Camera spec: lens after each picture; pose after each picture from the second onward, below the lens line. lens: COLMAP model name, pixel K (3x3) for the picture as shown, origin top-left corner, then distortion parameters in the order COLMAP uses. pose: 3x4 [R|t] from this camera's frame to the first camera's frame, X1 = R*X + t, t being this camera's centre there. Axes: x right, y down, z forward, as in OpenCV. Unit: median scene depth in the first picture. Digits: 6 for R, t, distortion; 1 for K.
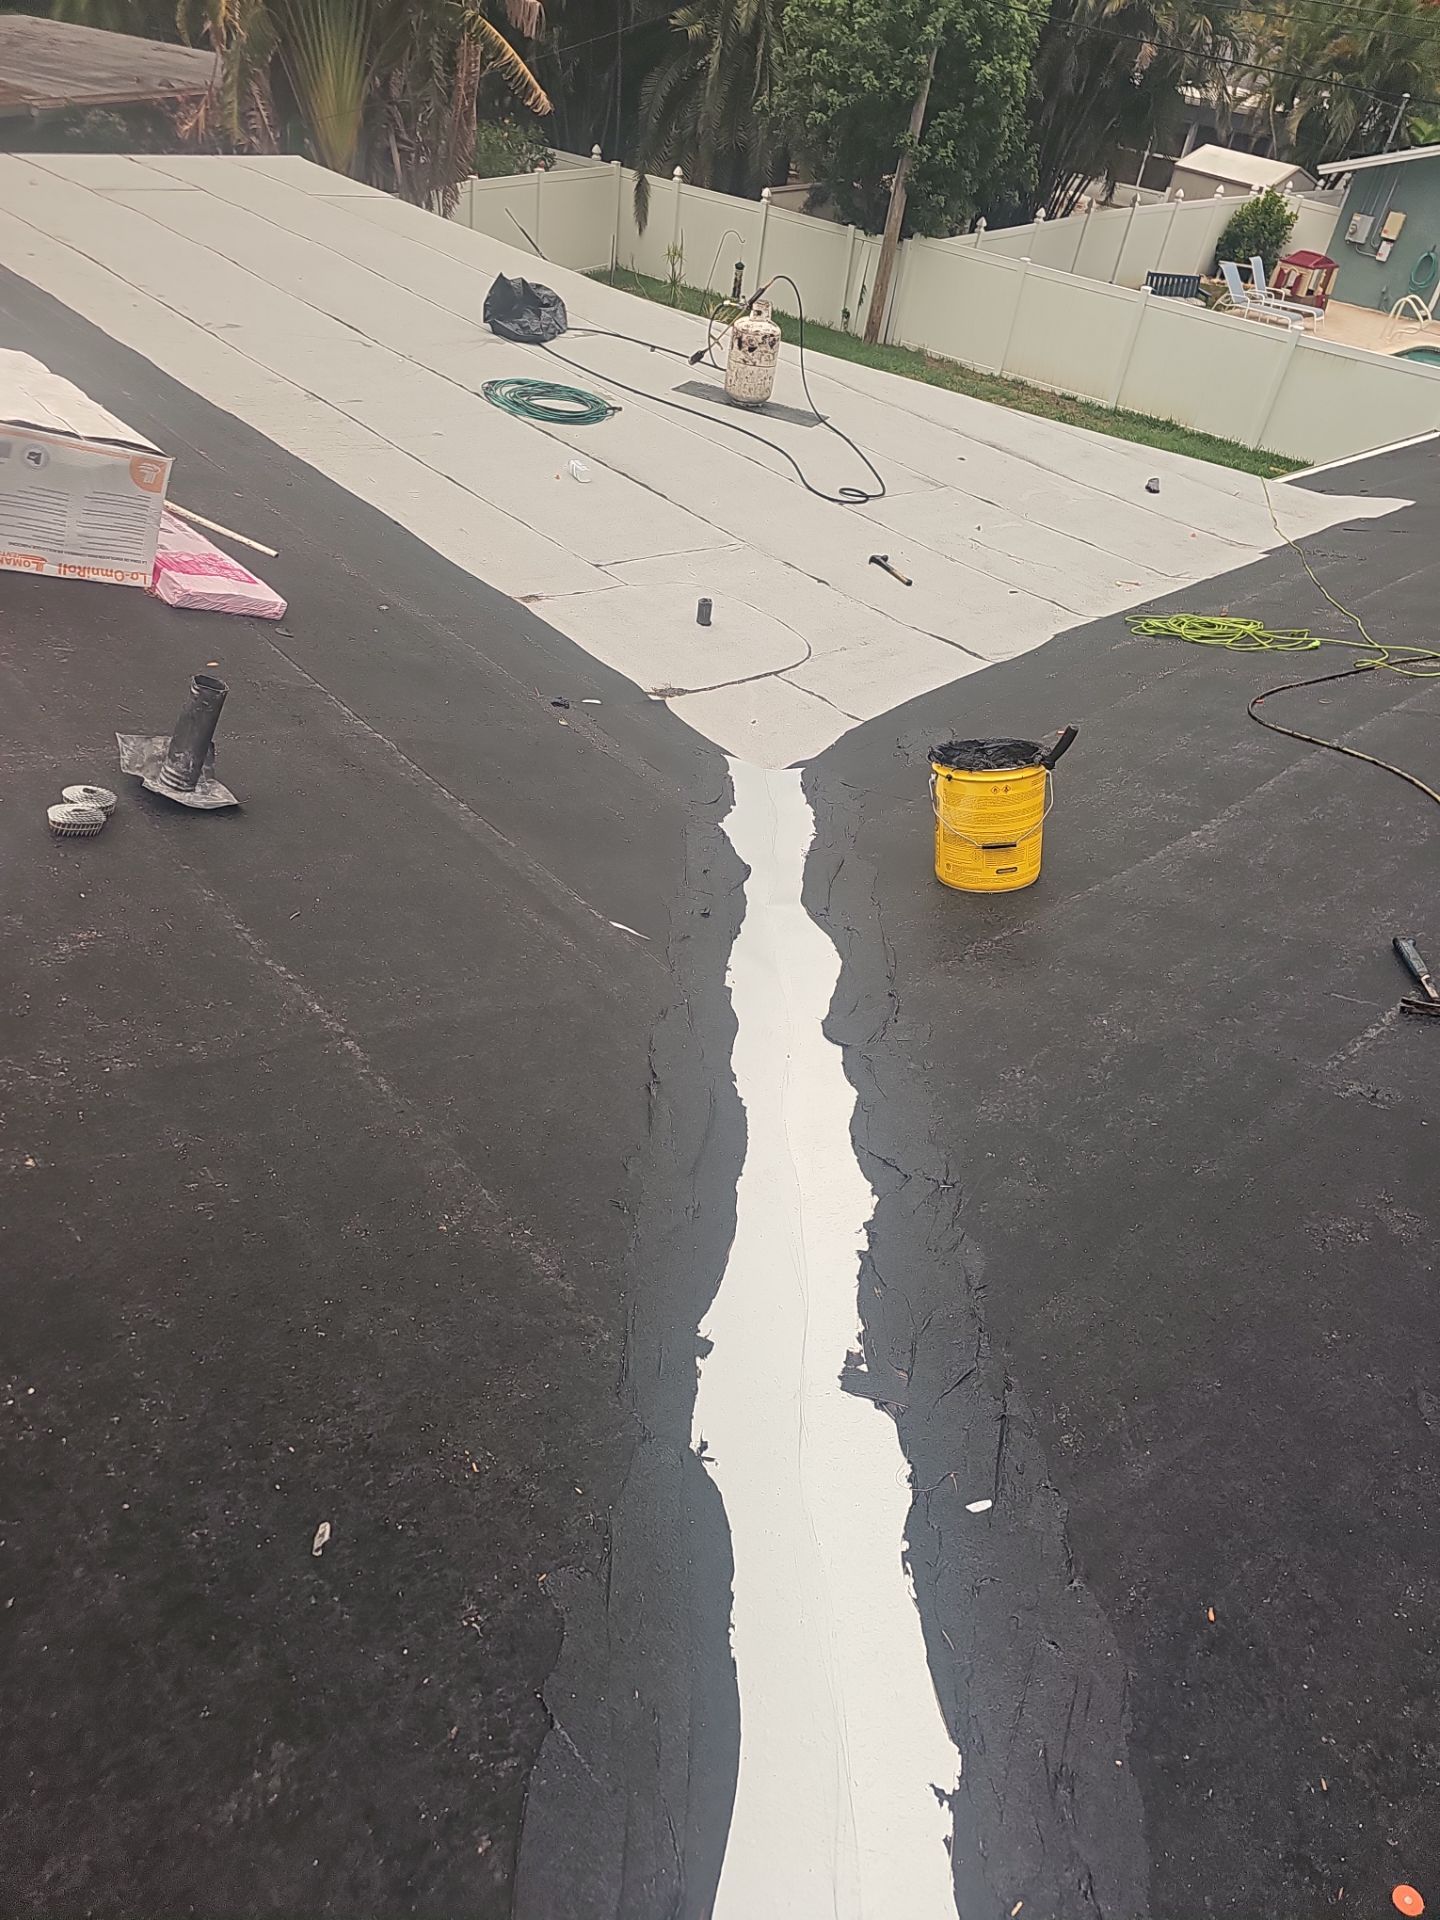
lens RADIAL K [[1240.7, 0, 720.0], [0, 1240.7, 960.0], [0, 0, 1]] dist [0.078333, -0.054001]
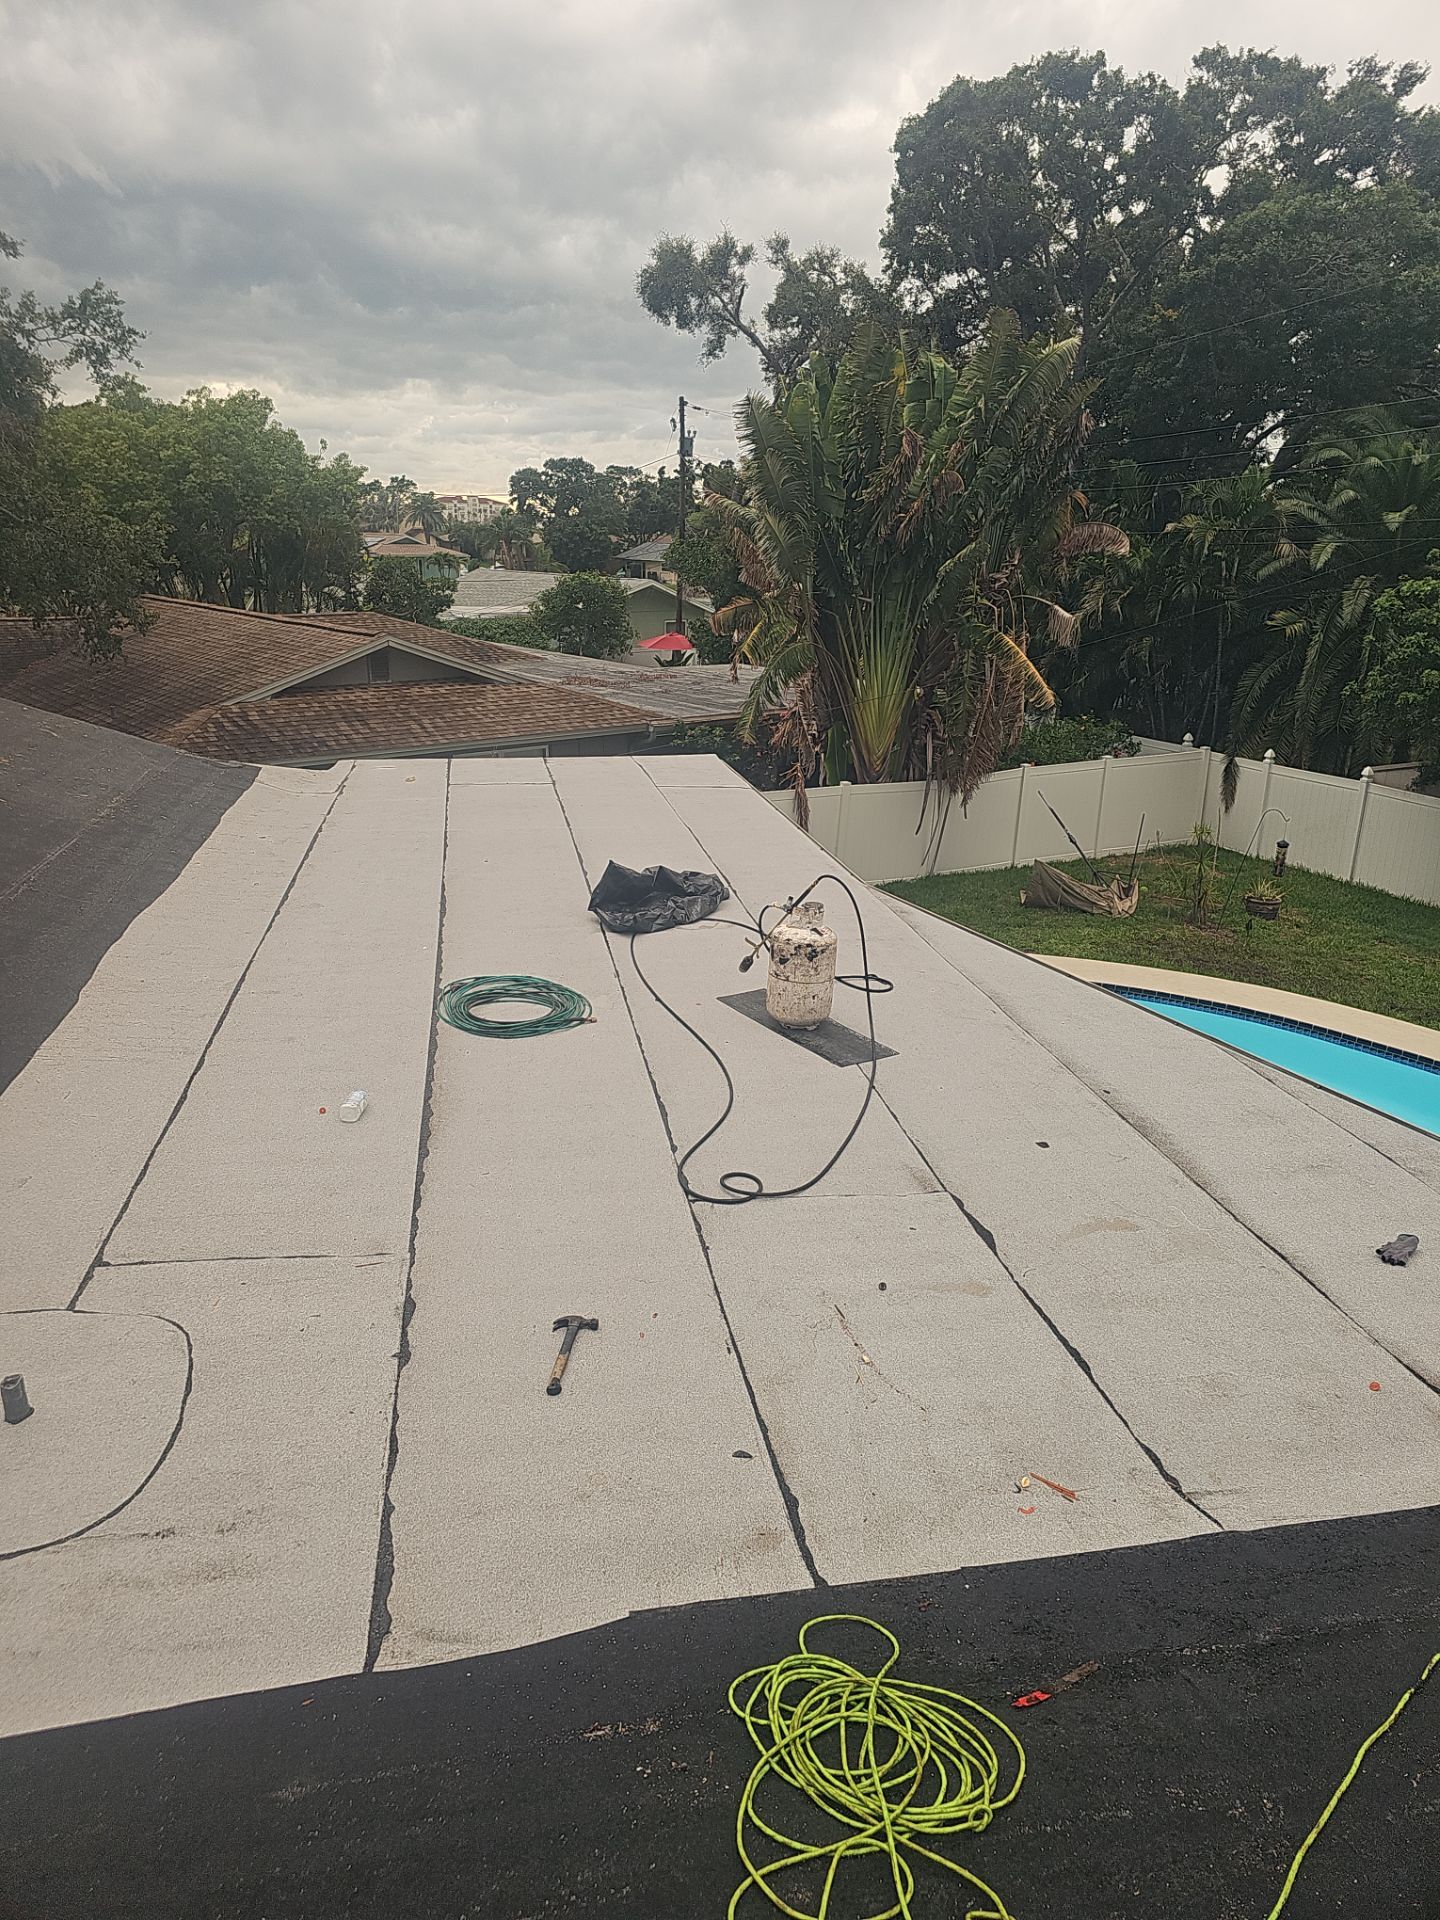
lens RADIAL K [[1268.7, 0, 720.0], [0, 1268.7, 960.0], [0, 0, 1]] dist [0.002476, -0.001724]
pose [[0.837704, 0.061782, -0.542619, 0.154867], [-0.268904, 0.911452, -0.311362, -0.100010], [0.475334, 0.406741, 0.780140, 0.167202]]
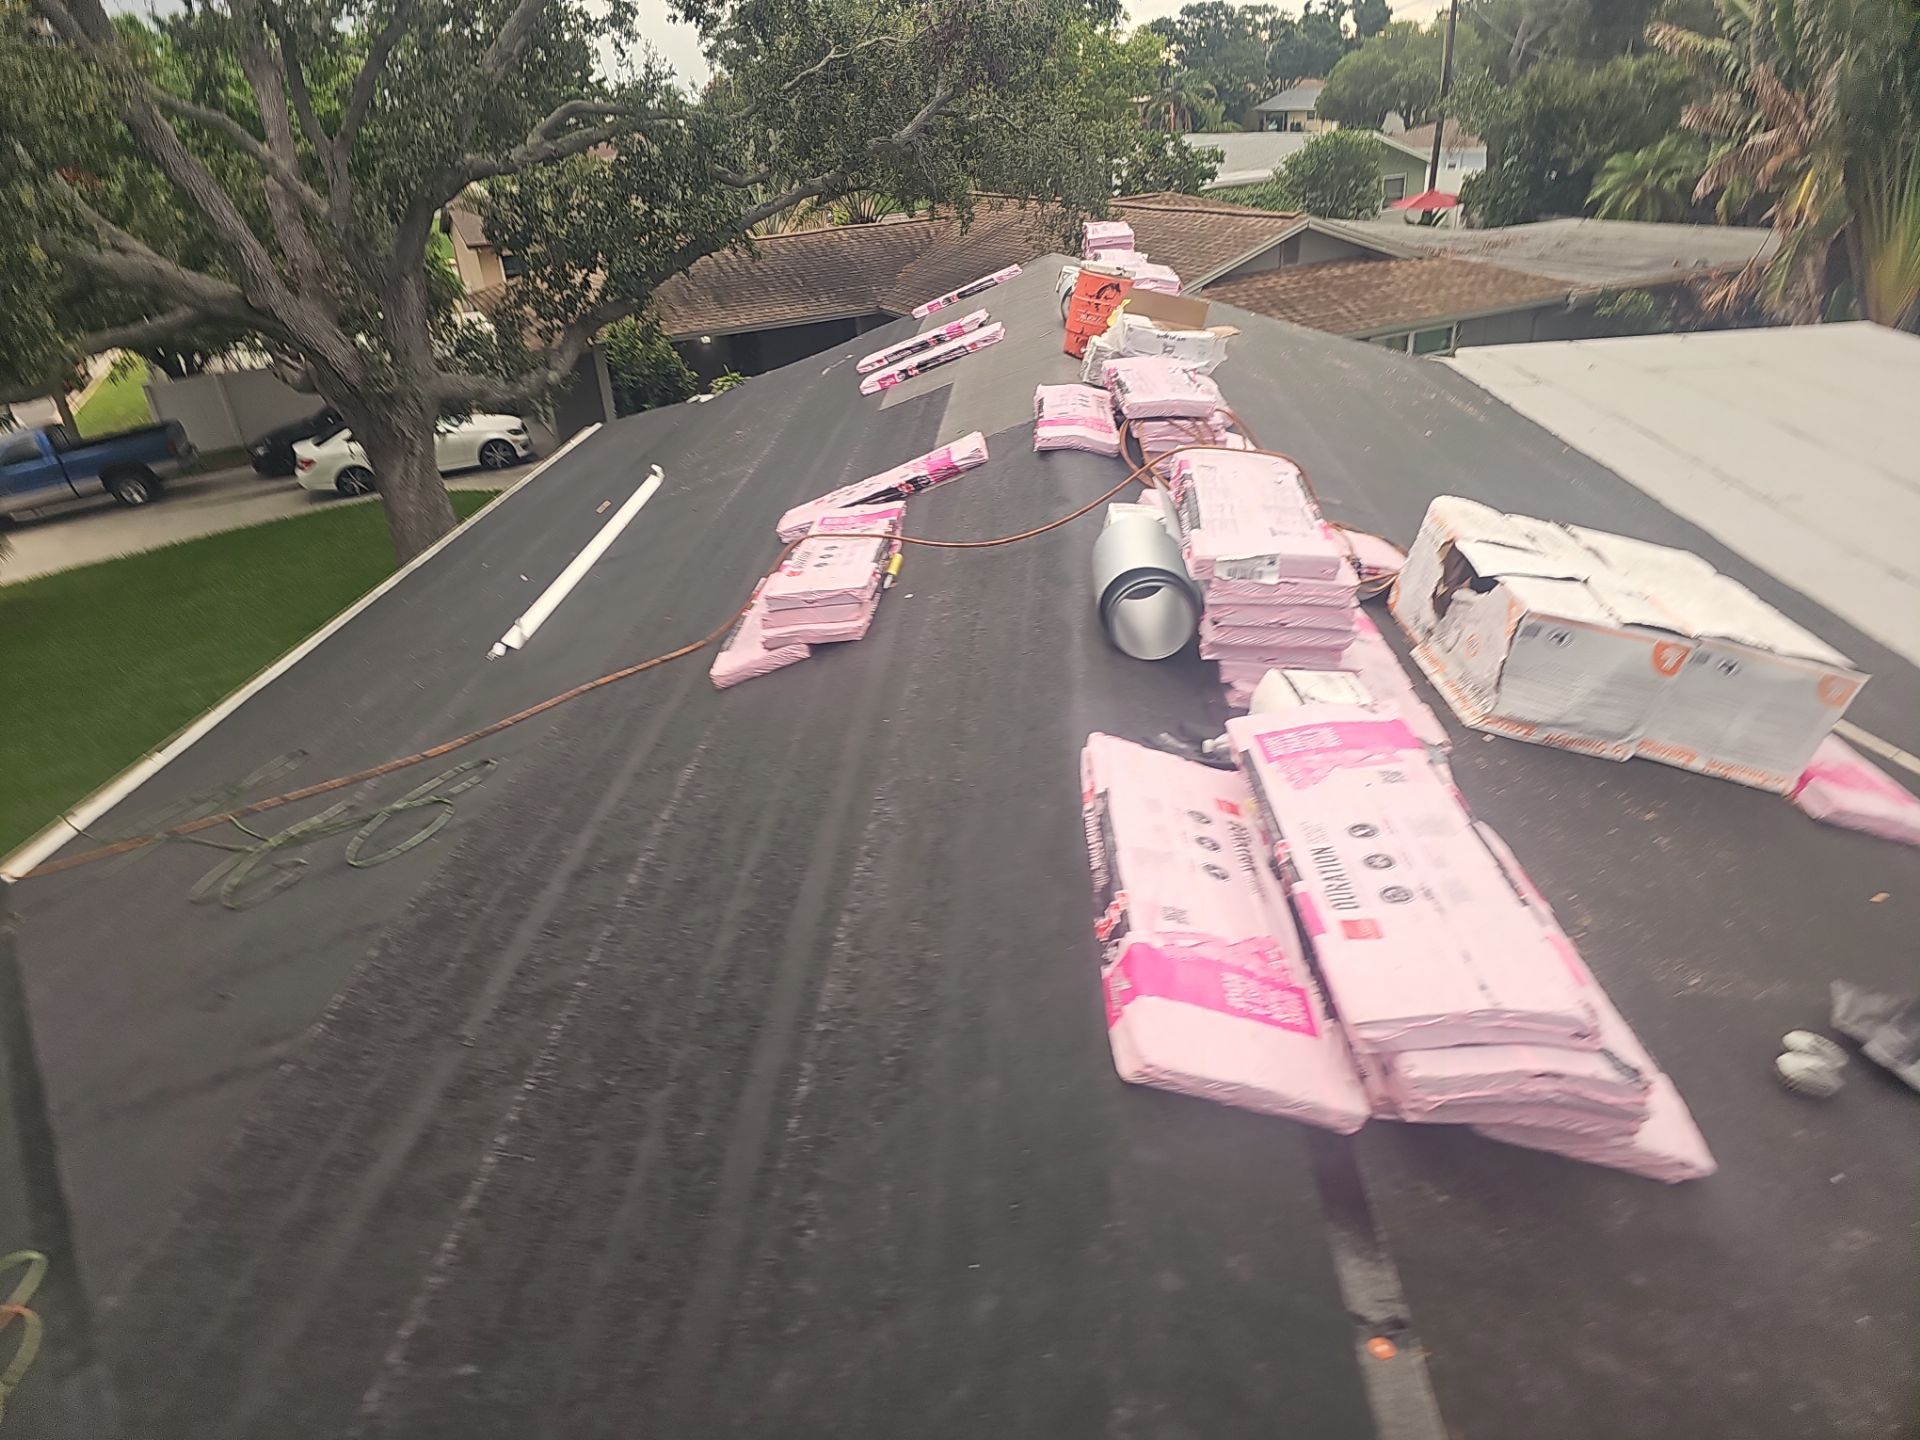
lens RADIAL K [[1268.7, 0, 960.0], [0, 1268.7, 720.0], [0, 0, 1]] dist [0.002476, -0.001724]
pose [[0.689381, 0.153138, -0.708028, -0.047736], [-0.323924, 0.939405, -0.112211, -0.007302], [0.647941, 0.306703, 0.697213, -0.024653]]
